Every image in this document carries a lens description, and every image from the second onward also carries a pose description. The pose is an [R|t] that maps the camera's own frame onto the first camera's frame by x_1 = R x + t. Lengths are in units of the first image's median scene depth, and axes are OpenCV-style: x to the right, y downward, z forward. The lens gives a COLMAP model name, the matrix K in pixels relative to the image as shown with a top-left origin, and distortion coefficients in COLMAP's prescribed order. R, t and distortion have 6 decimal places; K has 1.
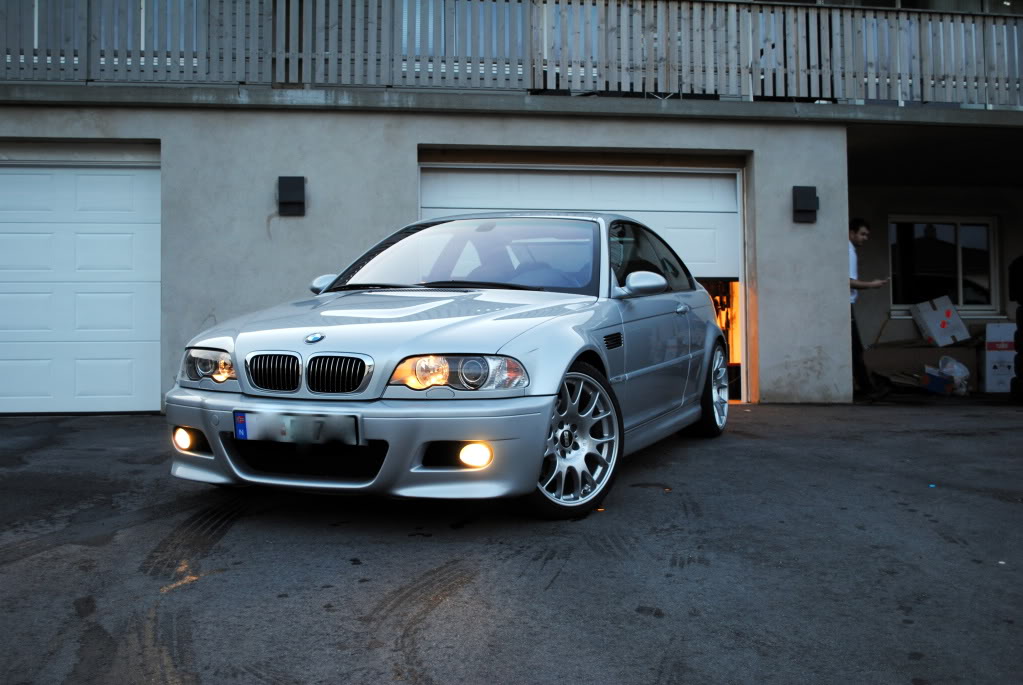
lens RADIAL K [[1144.8, 0, 511.5], [0, 1144.8, 342.5], [0, 0, 1]] dist [0.002366, 0.000030]
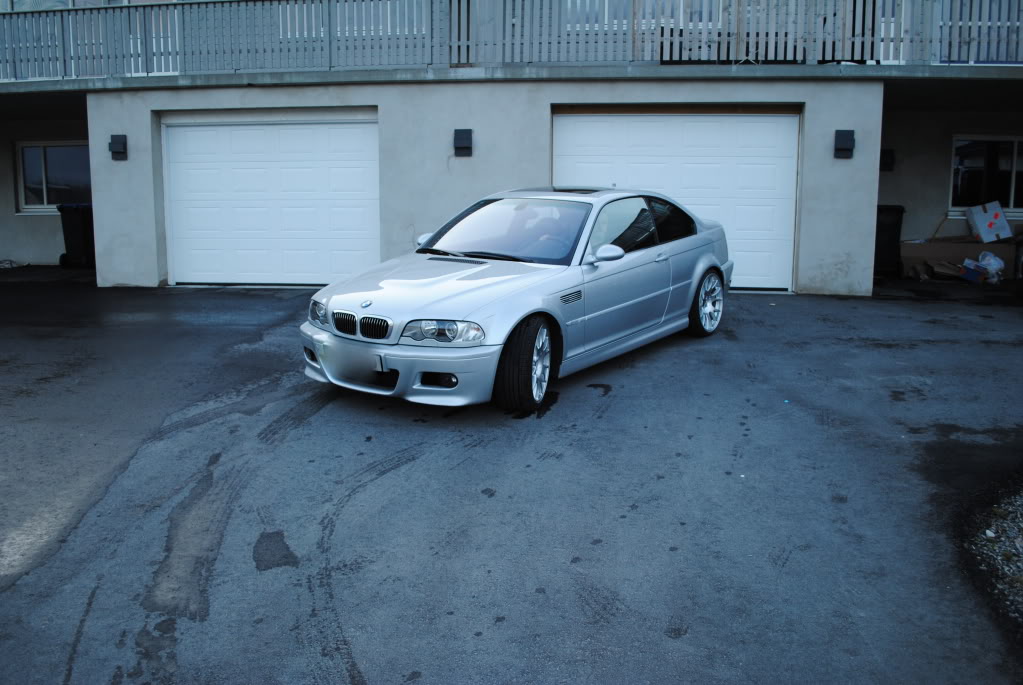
lens RADIAL K [[871.4, 0, 509.0], [0, 871.4, 329.2], [0, 0, 1]] dist [-0.003417, 0.001746]
pose [[0.967219, 0.051246, -0.248718, 0.152770], [-0.009256, 0.985890, 0.167139, -0.079303], [0.253773, -0.159358, 0.954046, -0.083879]]
